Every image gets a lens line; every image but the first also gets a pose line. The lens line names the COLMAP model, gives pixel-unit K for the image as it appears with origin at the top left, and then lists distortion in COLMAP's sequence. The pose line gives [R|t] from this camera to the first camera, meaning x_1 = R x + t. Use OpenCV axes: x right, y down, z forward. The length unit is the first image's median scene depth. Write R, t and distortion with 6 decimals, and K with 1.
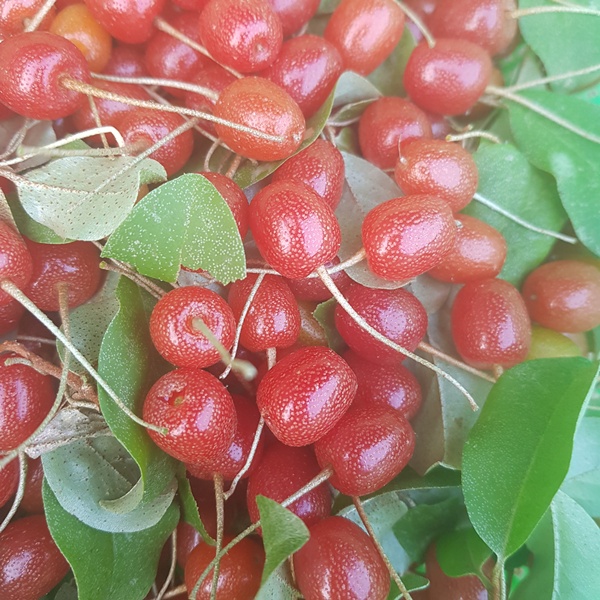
lens RADIAL K [[670.2, 0, 300.0], [0, 670.2, 300.0], [0, 0, 1]] dist [0.093810, -0.363143]
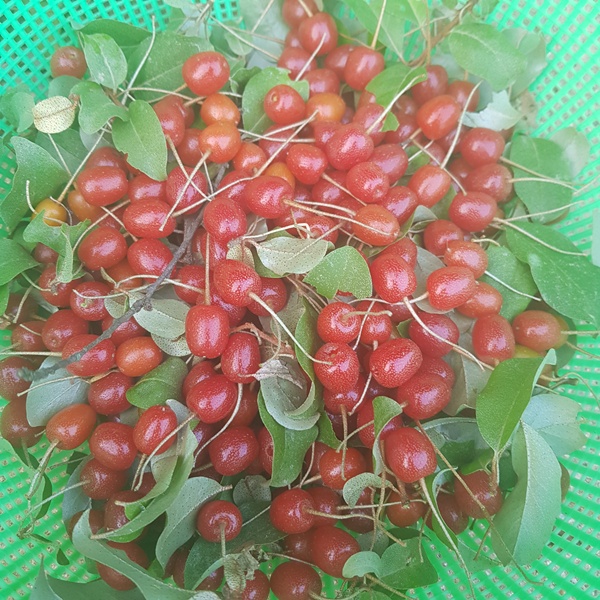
lens RADIAL K [[670.2, 0, 300.0], [0, 670.2, 300.0], [0, 0, 1]] dist [0.093810, -0.363143]
pose [[0.997061, 0.066880, -0.037377, -0.189578], [-0.072901, 0.978228, -0.194309, 0.336196], [0.023568, 0.196463, 0.980228, -0.870051]]
